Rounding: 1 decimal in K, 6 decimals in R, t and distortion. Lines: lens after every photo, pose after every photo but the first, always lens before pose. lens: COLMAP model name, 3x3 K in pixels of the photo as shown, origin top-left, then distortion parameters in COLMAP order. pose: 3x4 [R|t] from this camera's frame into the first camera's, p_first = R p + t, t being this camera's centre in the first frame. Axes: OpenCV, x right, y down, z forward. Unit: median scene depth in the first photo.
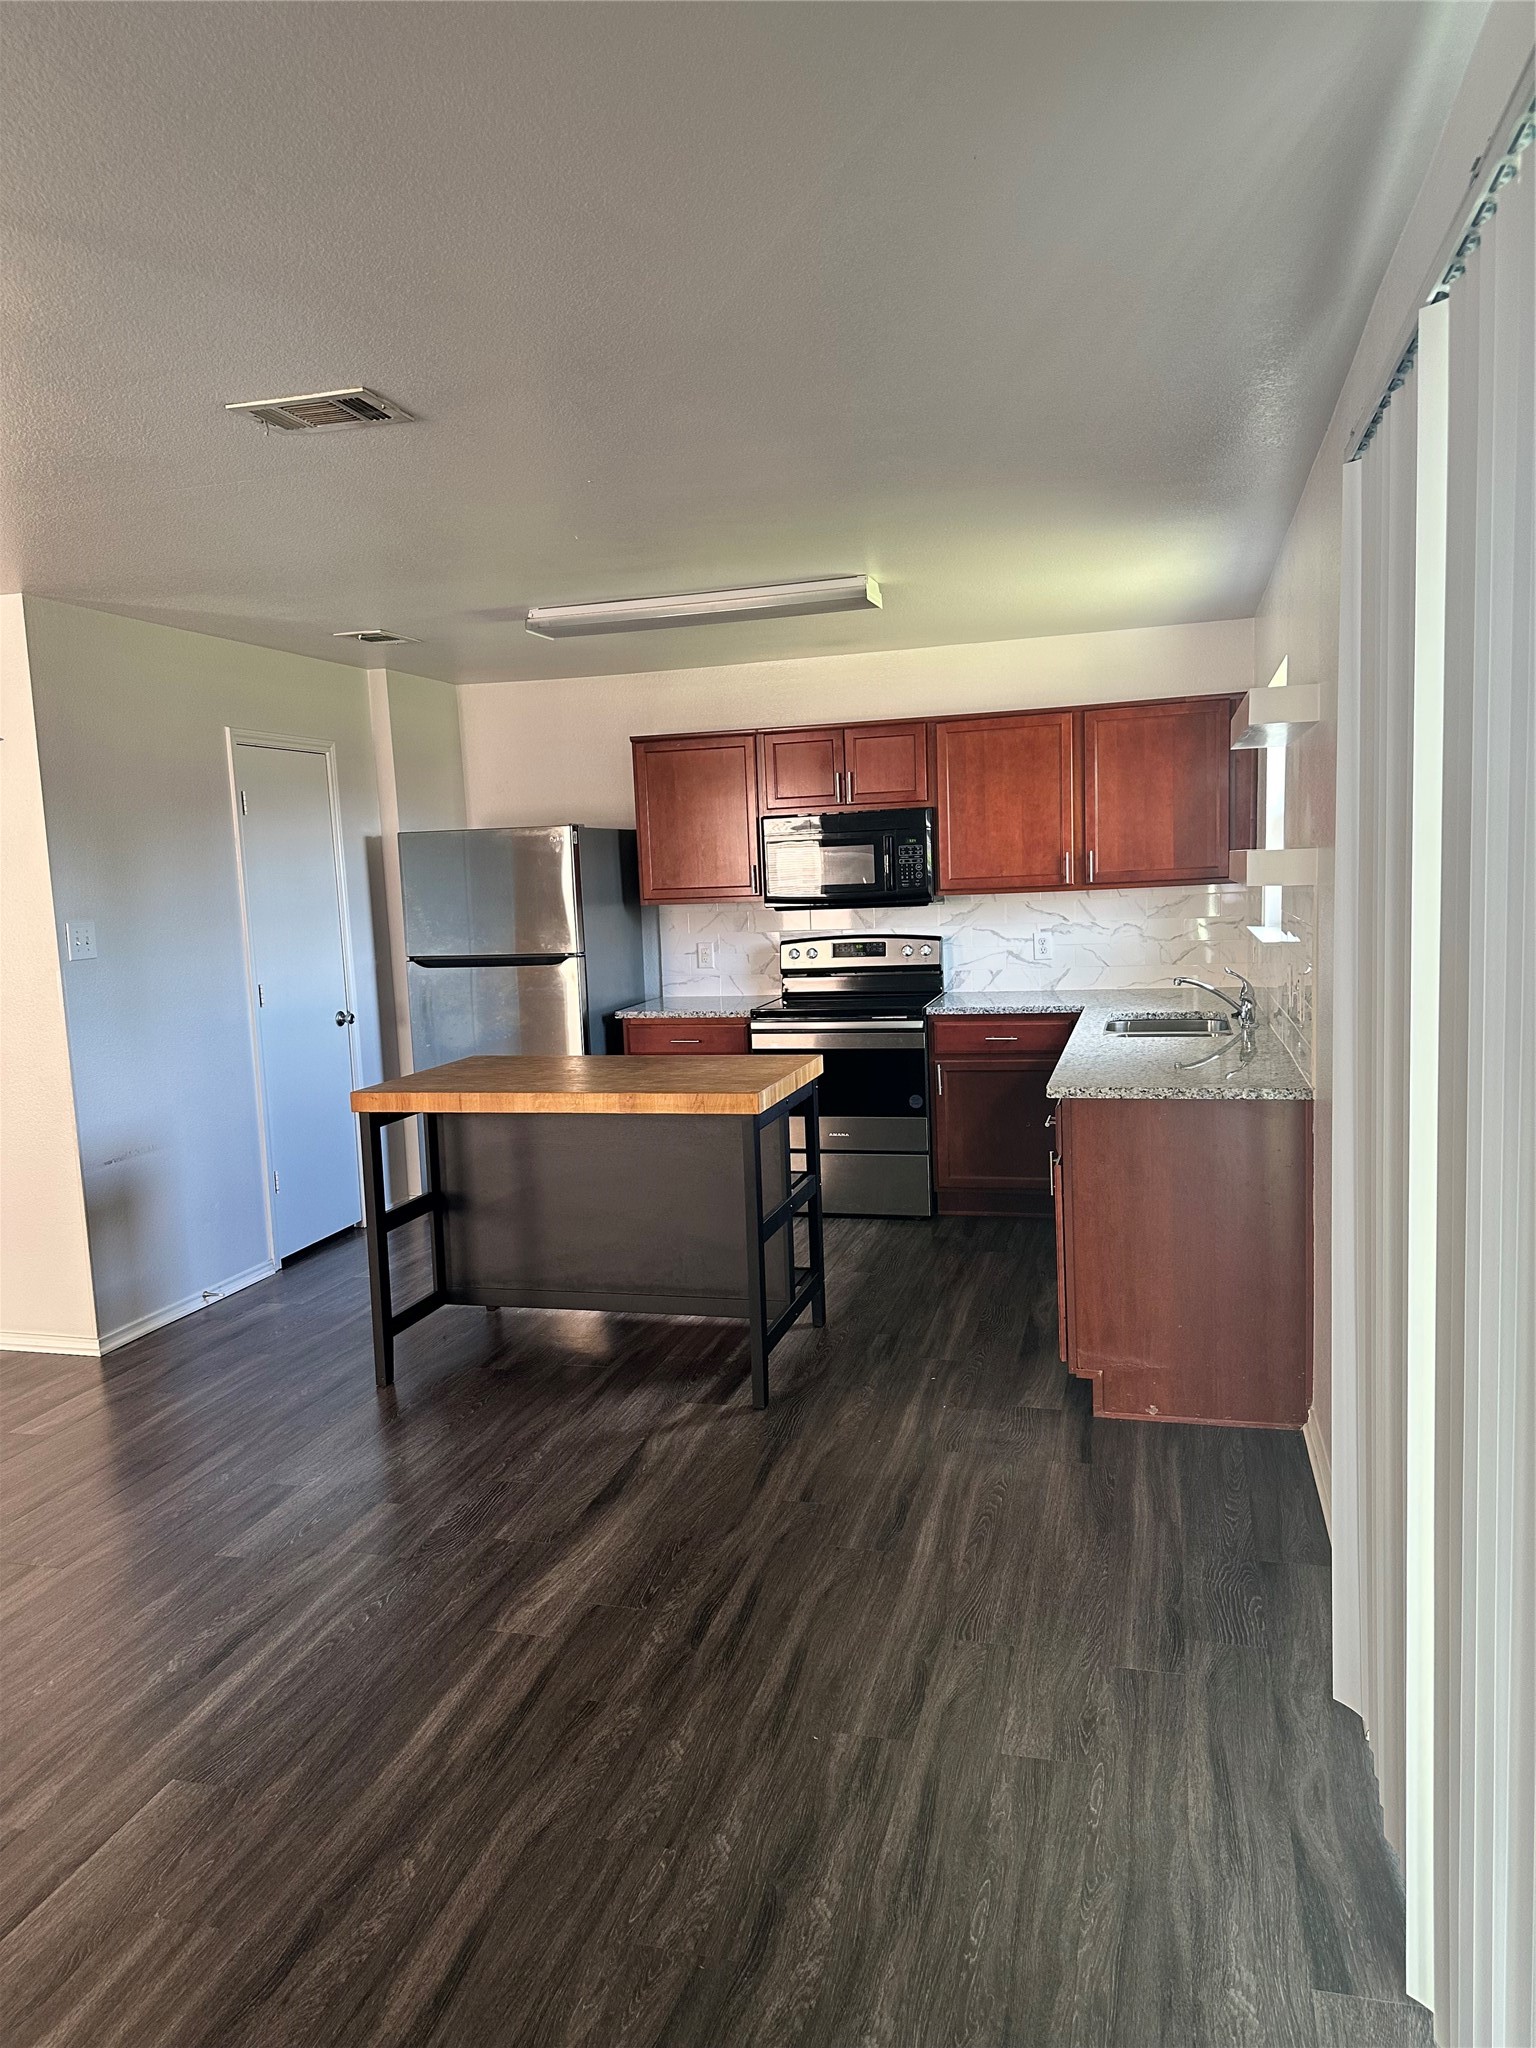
lens RADIAL K [[1427.6, 0, 768.0], [0, 1427.6, 1024.0], [0, 0, 1]] dist [0.183333, -0.295826]
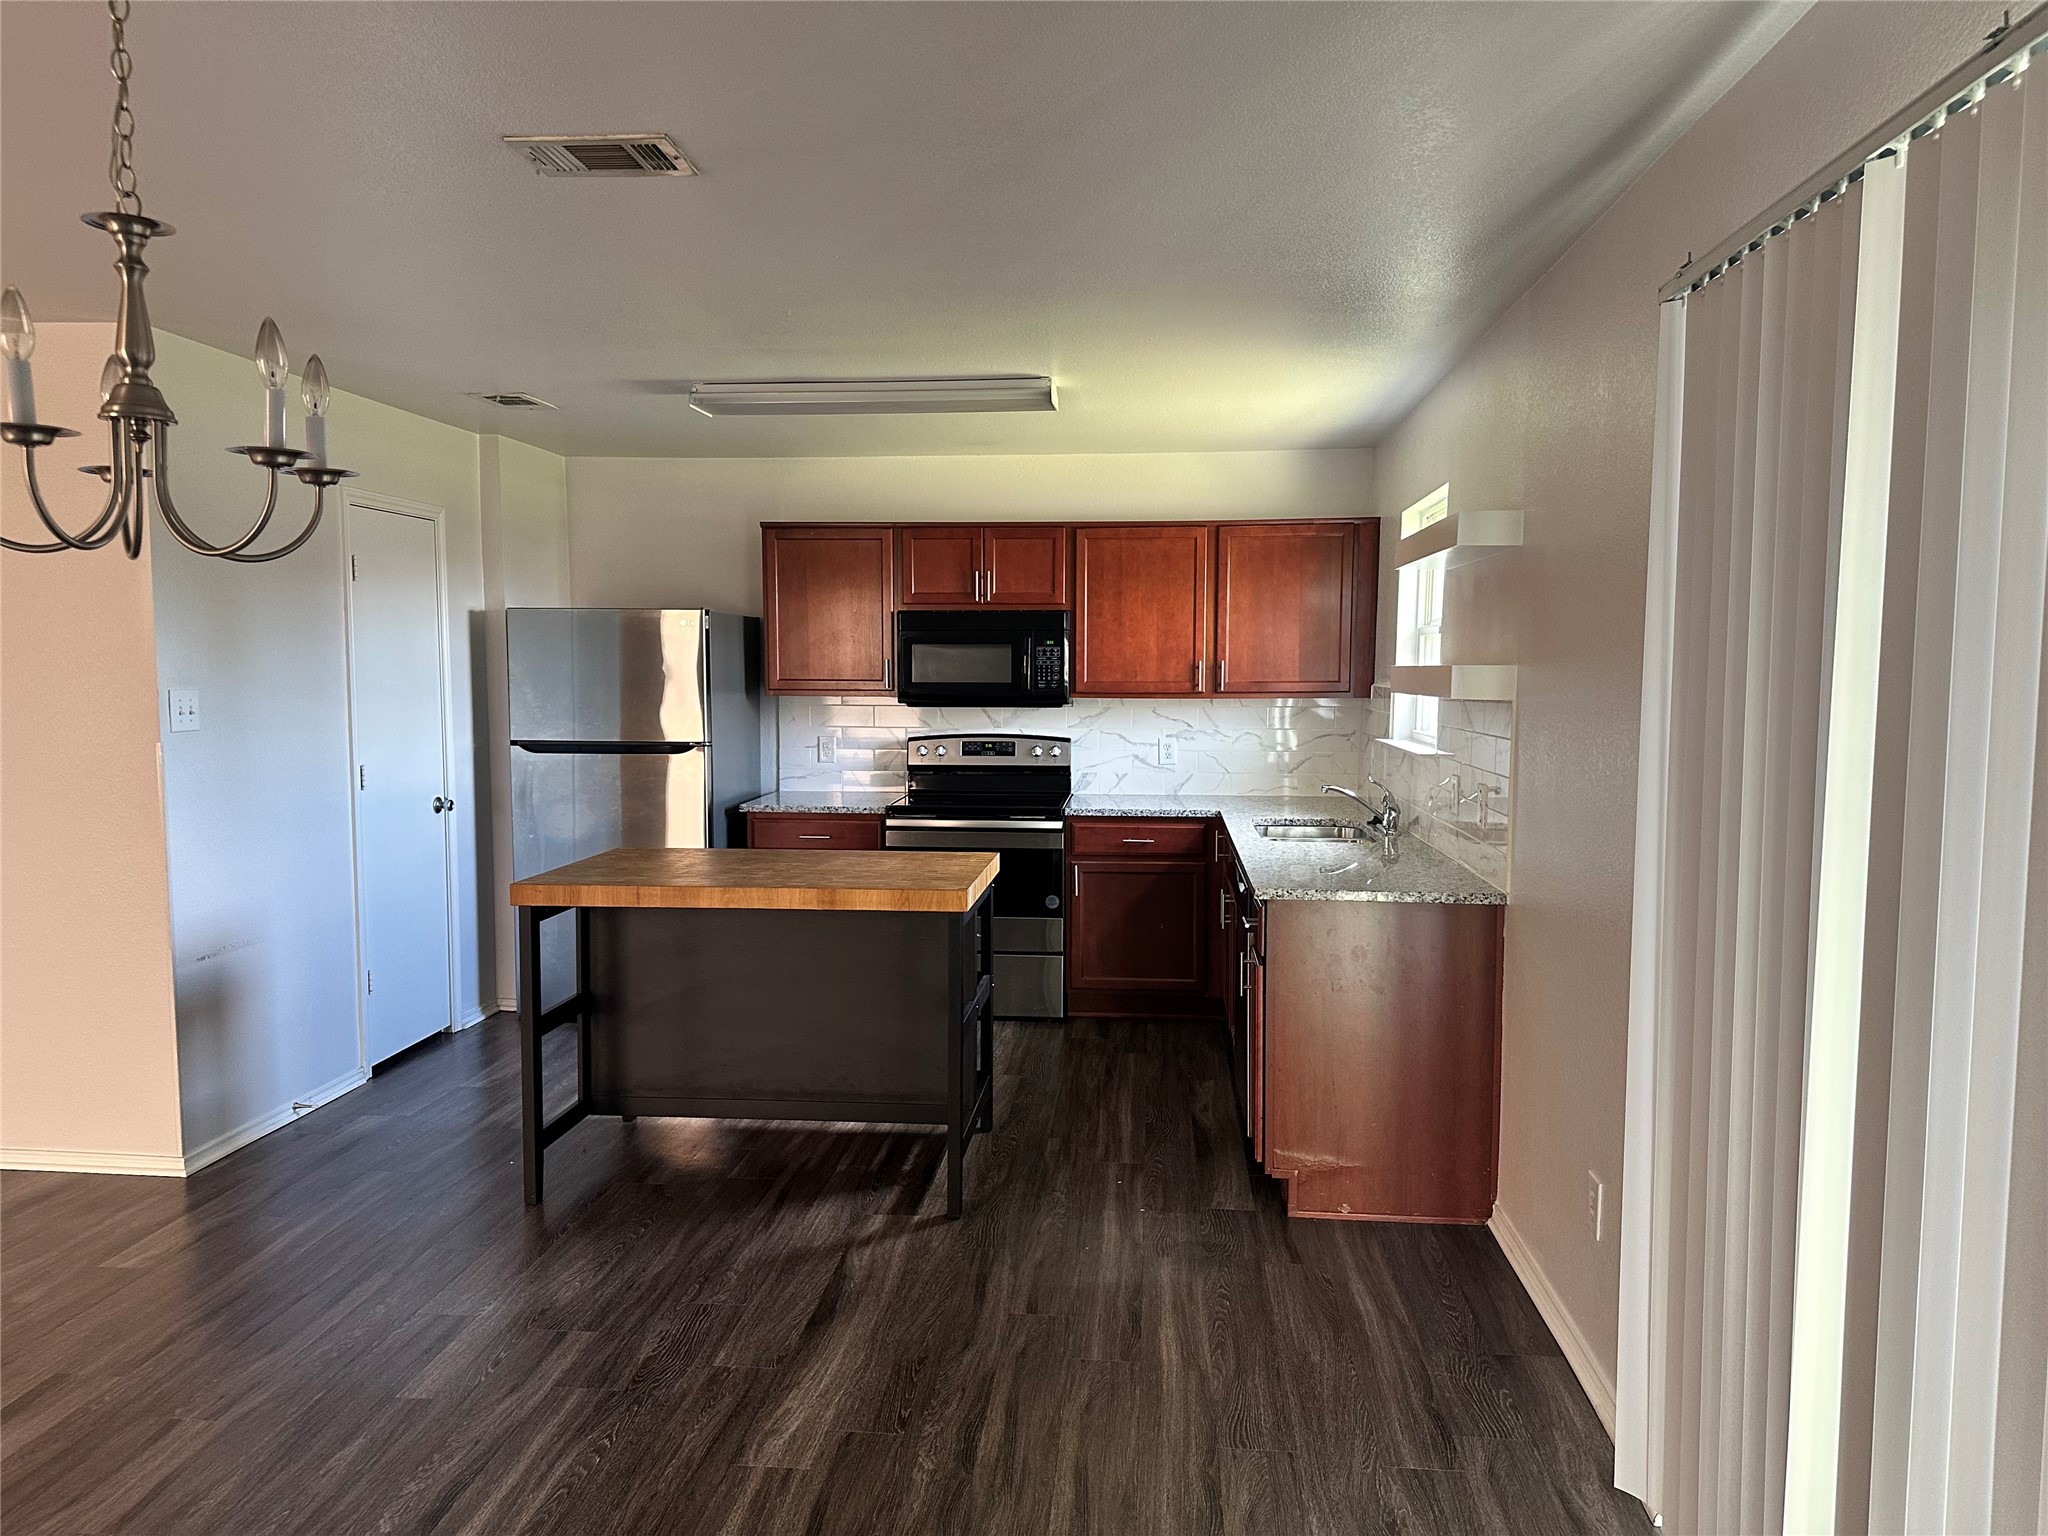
lens RADIAL K [[1430.0, 0, 1024.0], [0, 1430.0, 768.0], [0, 0, 1]] dist [0.130118, -0.172052]
pose [[0.983186, 0.030653, 0.180015, -0.127589], [-0.023296, 0.998810, -0.042843, 0.005150], [-0.181114, 0.037929, 0.982730, 0.025924]]
